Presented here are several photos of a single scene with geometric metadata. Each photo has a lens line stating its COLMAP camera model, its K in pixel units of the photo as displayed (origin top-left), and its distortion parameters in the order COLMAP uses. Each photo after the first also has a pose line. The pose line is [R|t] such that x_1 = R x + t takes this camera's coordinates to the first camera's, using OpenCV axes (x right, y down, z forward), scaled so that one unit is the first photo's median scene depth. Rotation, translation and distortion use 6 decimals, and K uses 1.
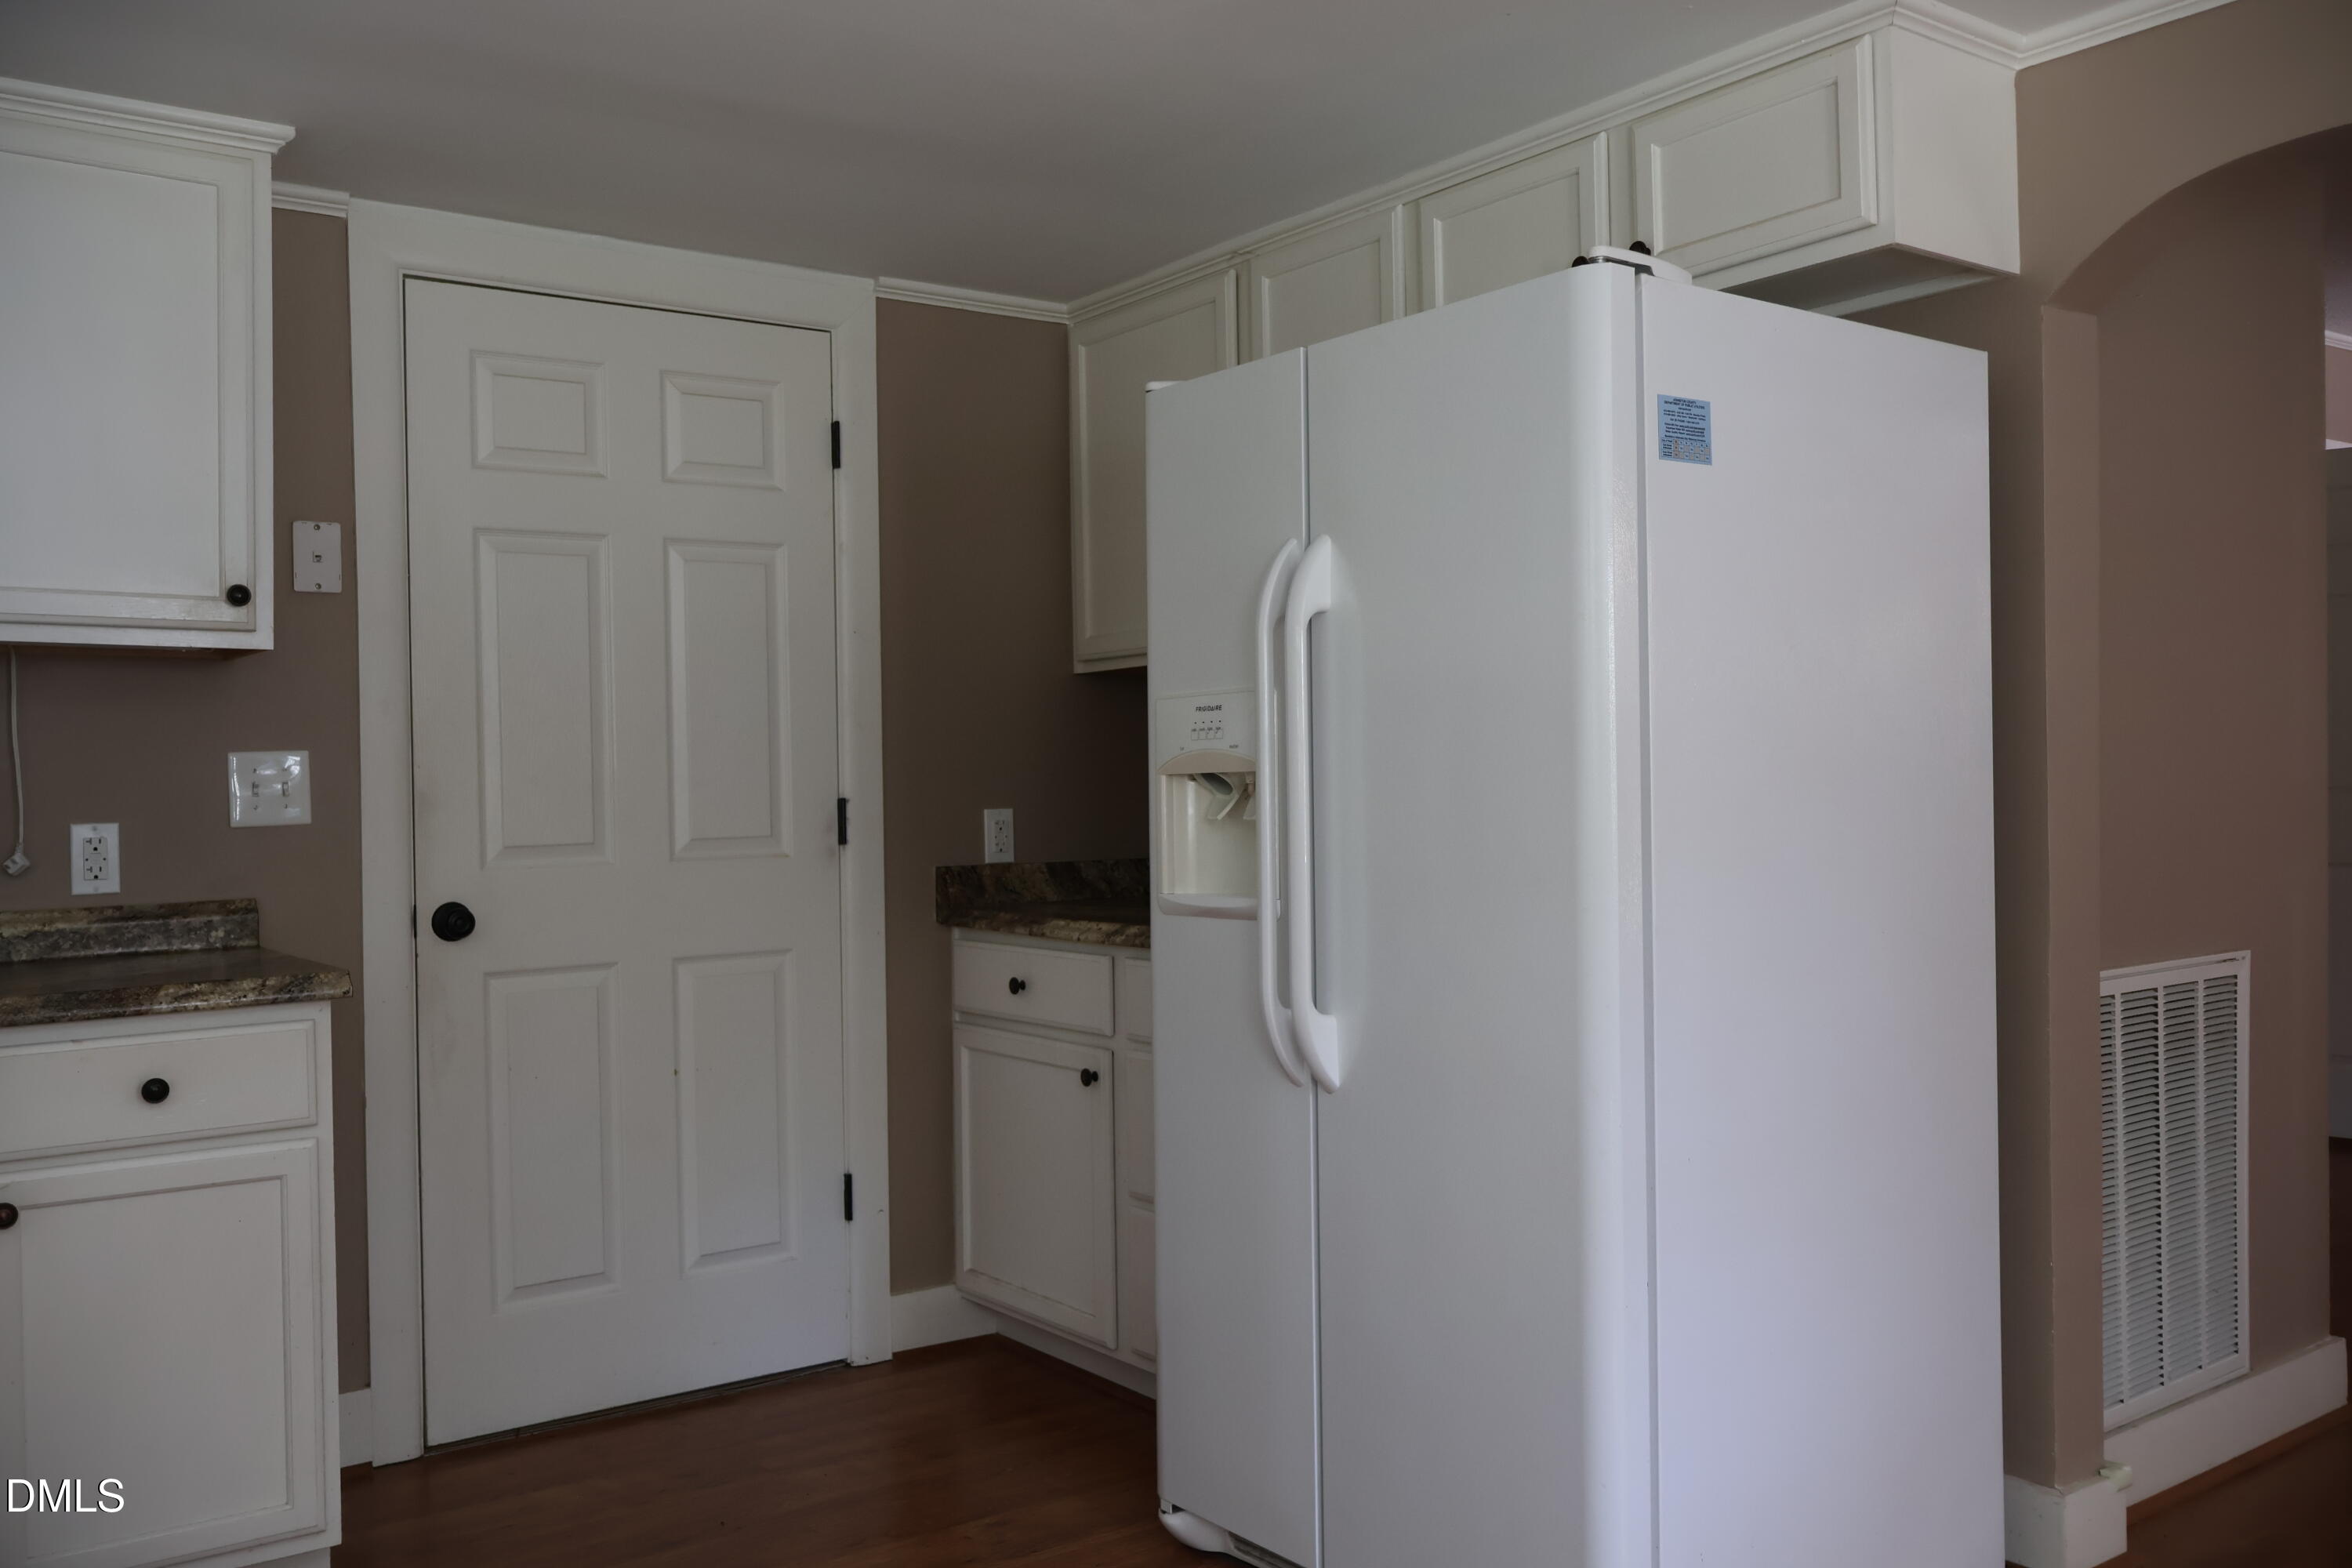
lens RADIAL K [[1960.3, 0, 1183.6], [0, 1960.3, 780.7], [0, 0, 1]] dist [-0.006391, 0.006895]
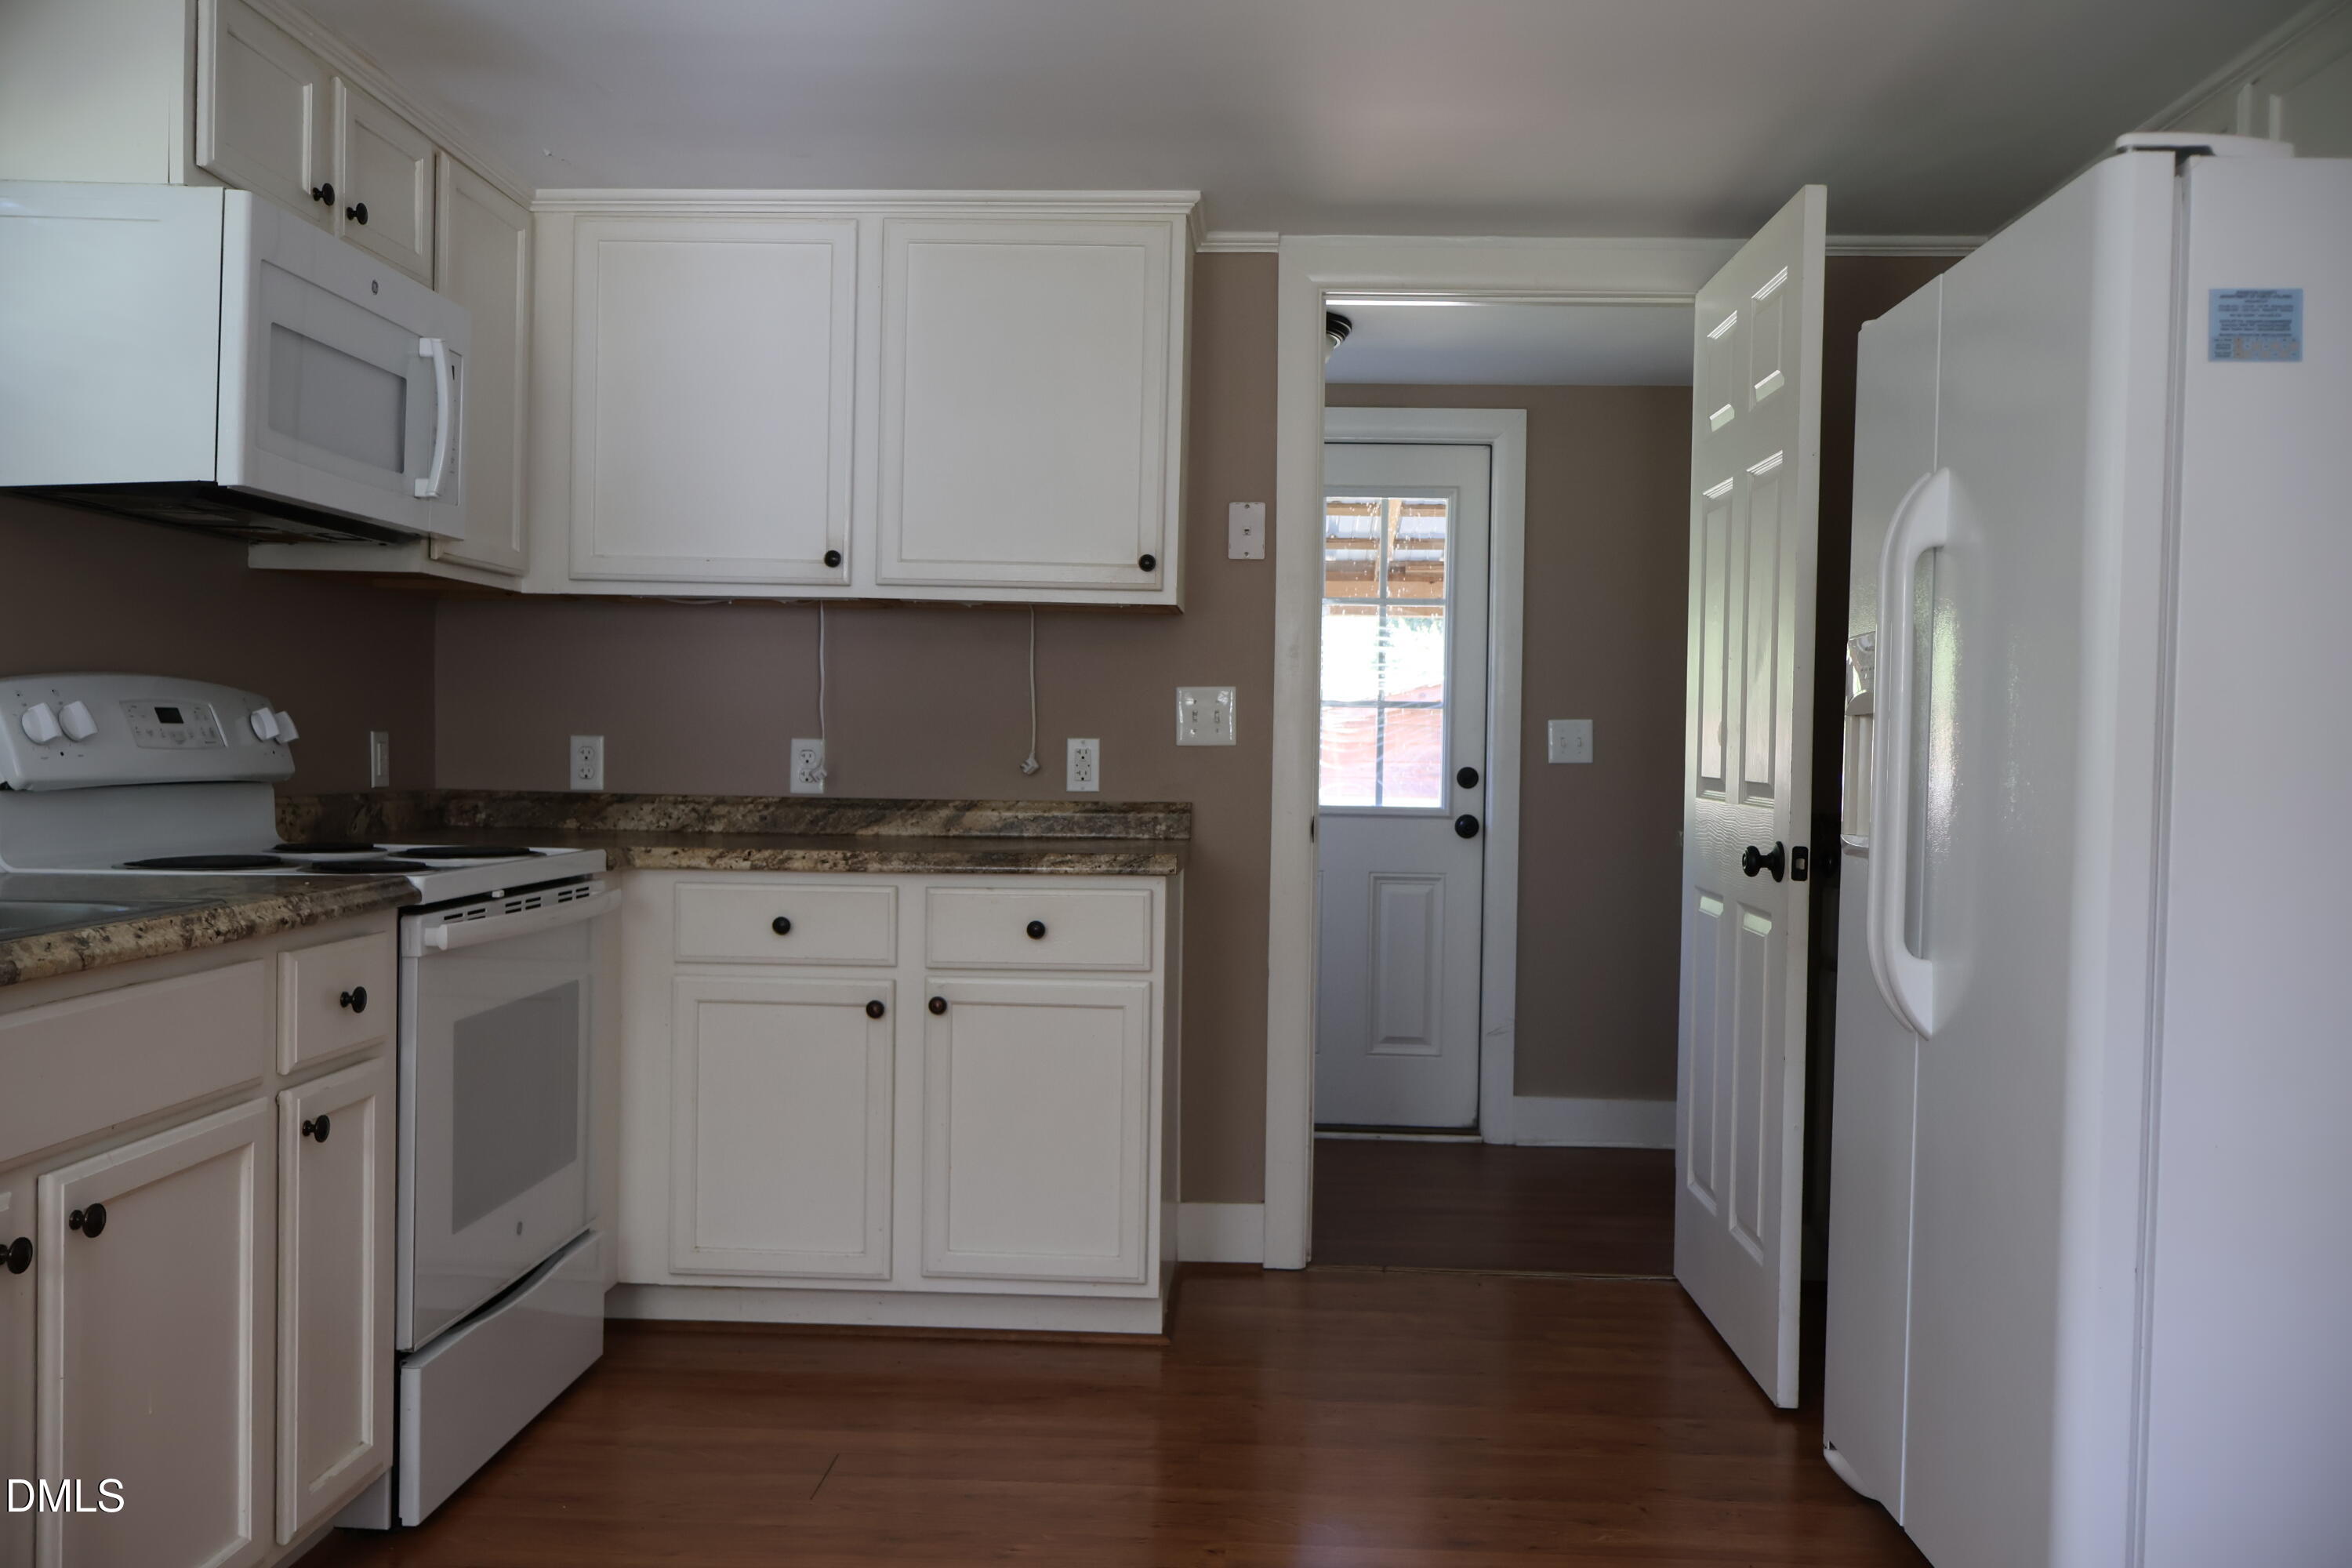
lens RADIAL K [[1960.3, 0, 1172.8], [0, 1960.3, 787.2], [0, 0, 1]] dist [-0.006391, 0.006895]
pose [[0.774154, 0.042934, -0.631540, 0.339143], [-0.030508, 0.999068, 0.030523, 0.012675], [0.632262, -0.004363, 0.774743, 0.007009]]
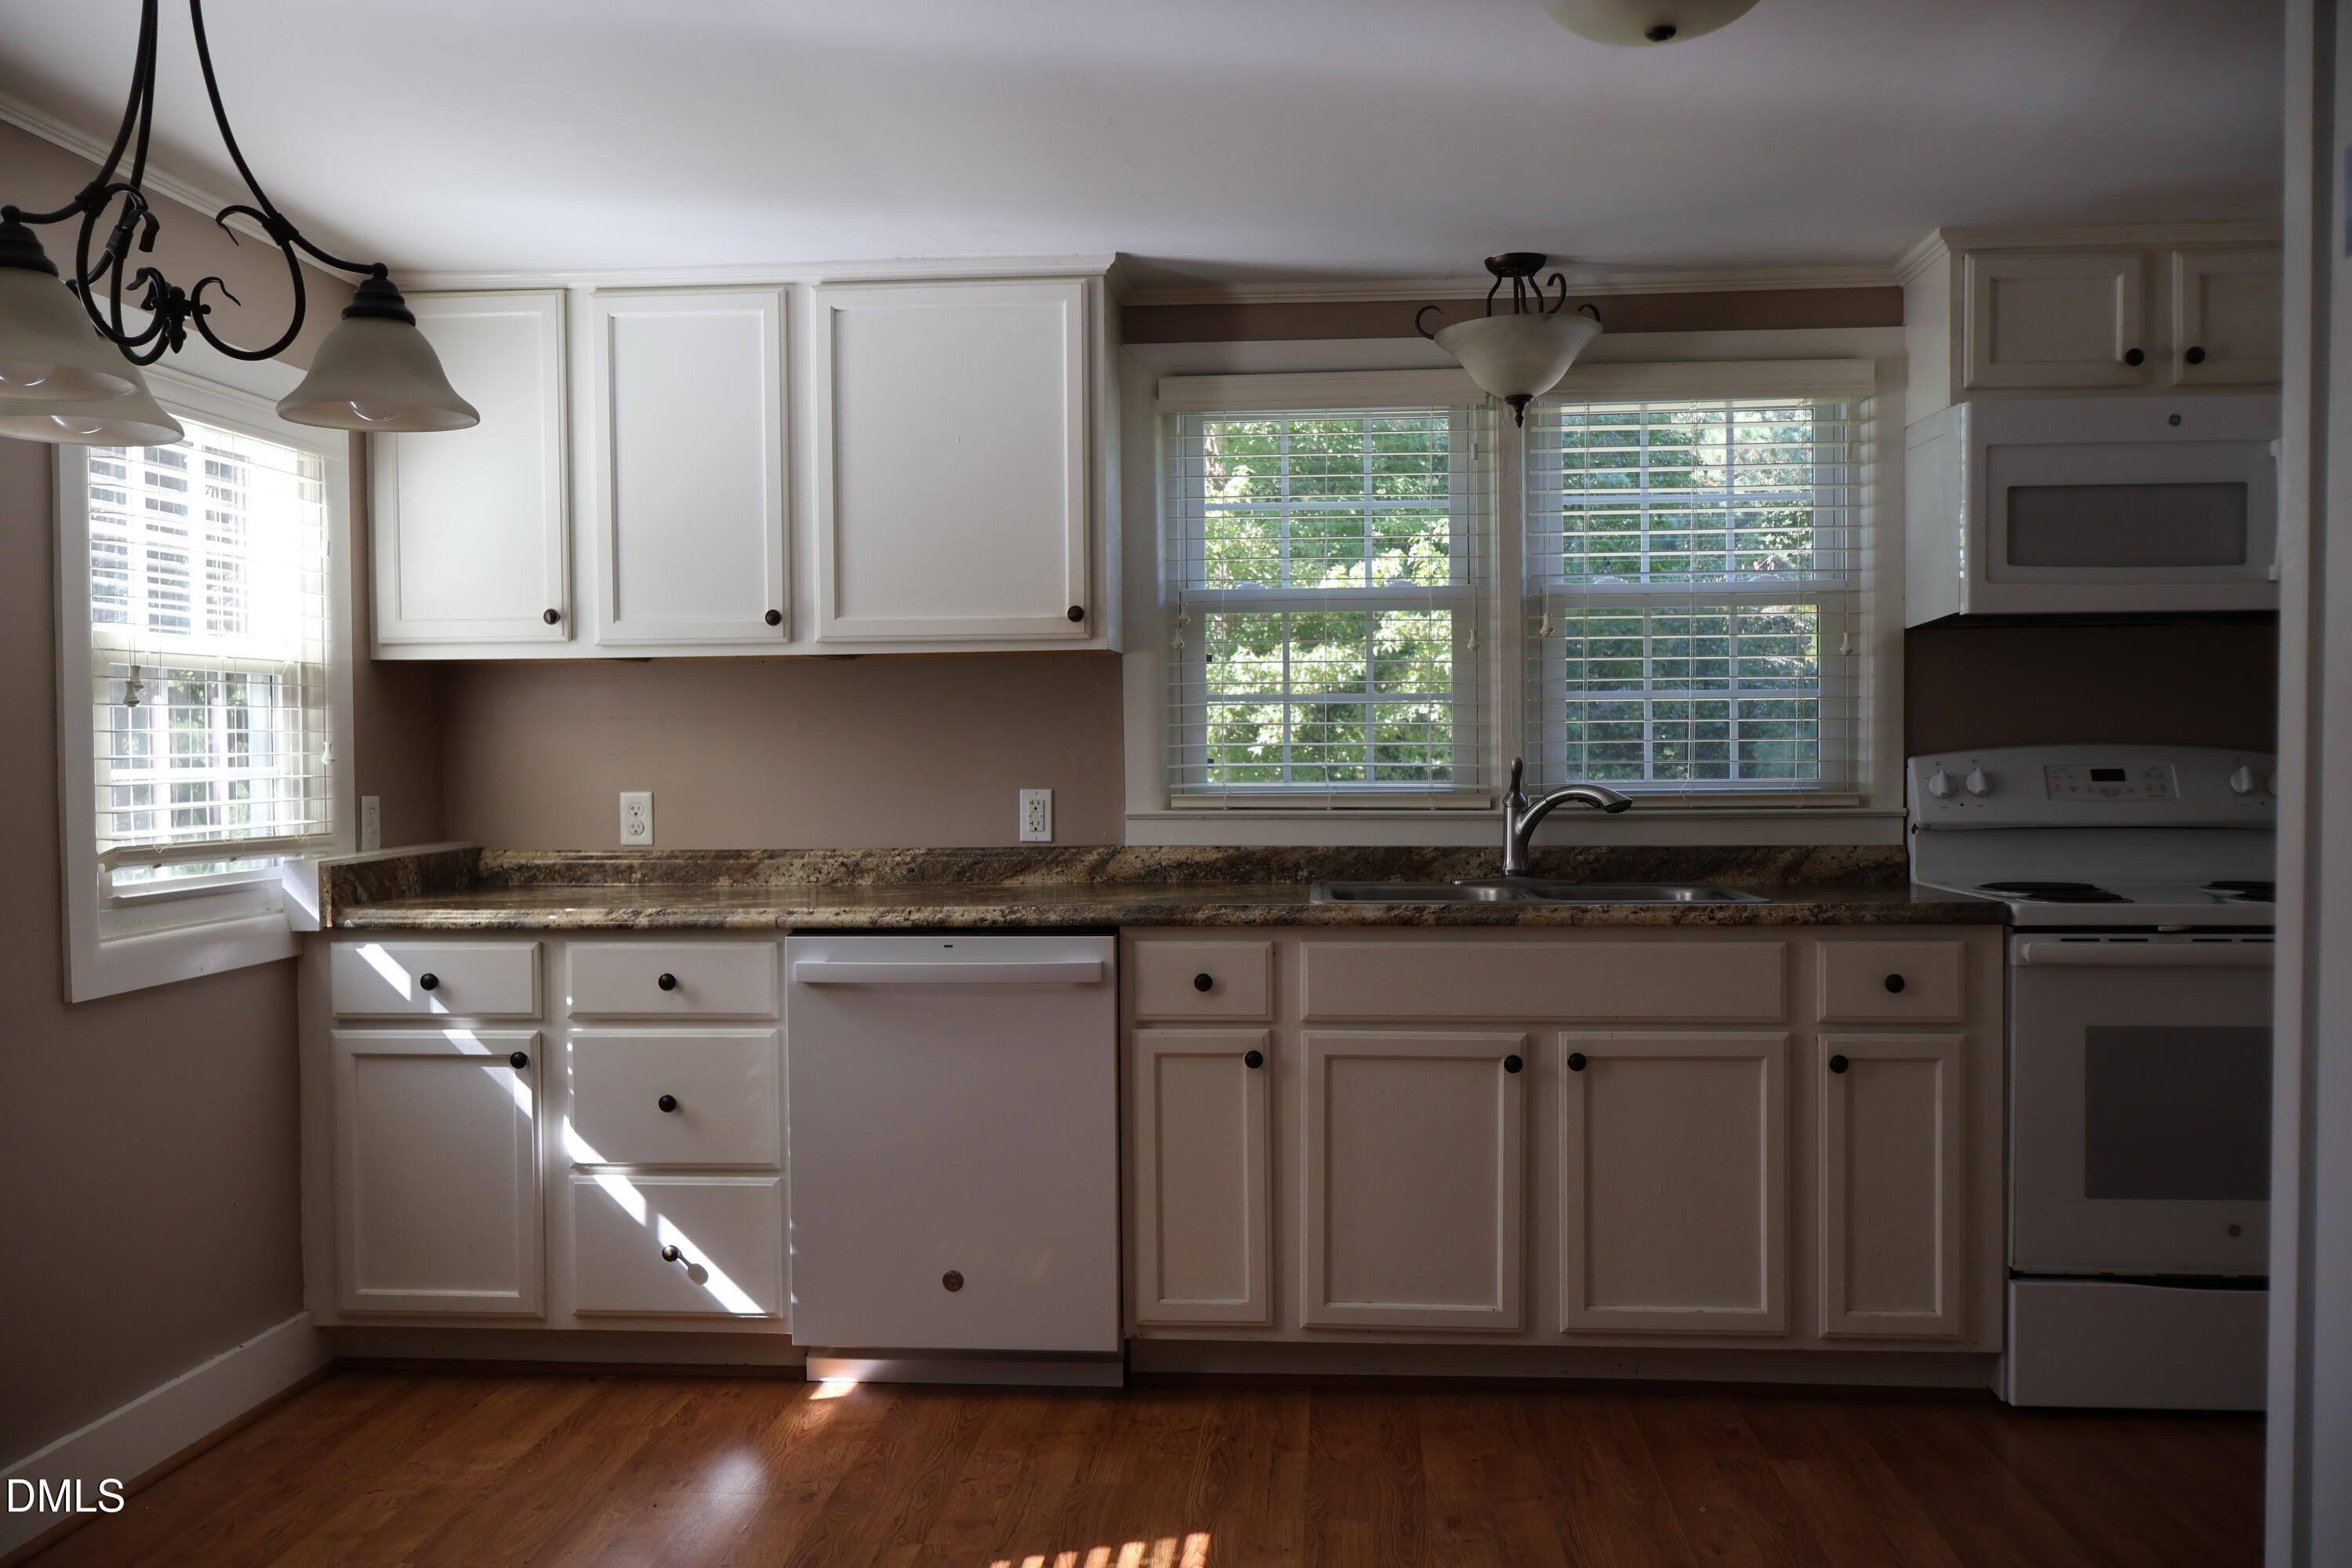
lens RADIAL K [[1960.3, 0, 1172.6], [0, 1960.3, 786.2], [0, 0, 1]] dist [-0.006391, 0.006895]
pose [[-0.662601, 0.033507, -0.748222, 0.695737], [0.015453, 0.999398, 0.031070, -0.020837], [0.748813, 0.009025, -0.662720, 0.856485]]
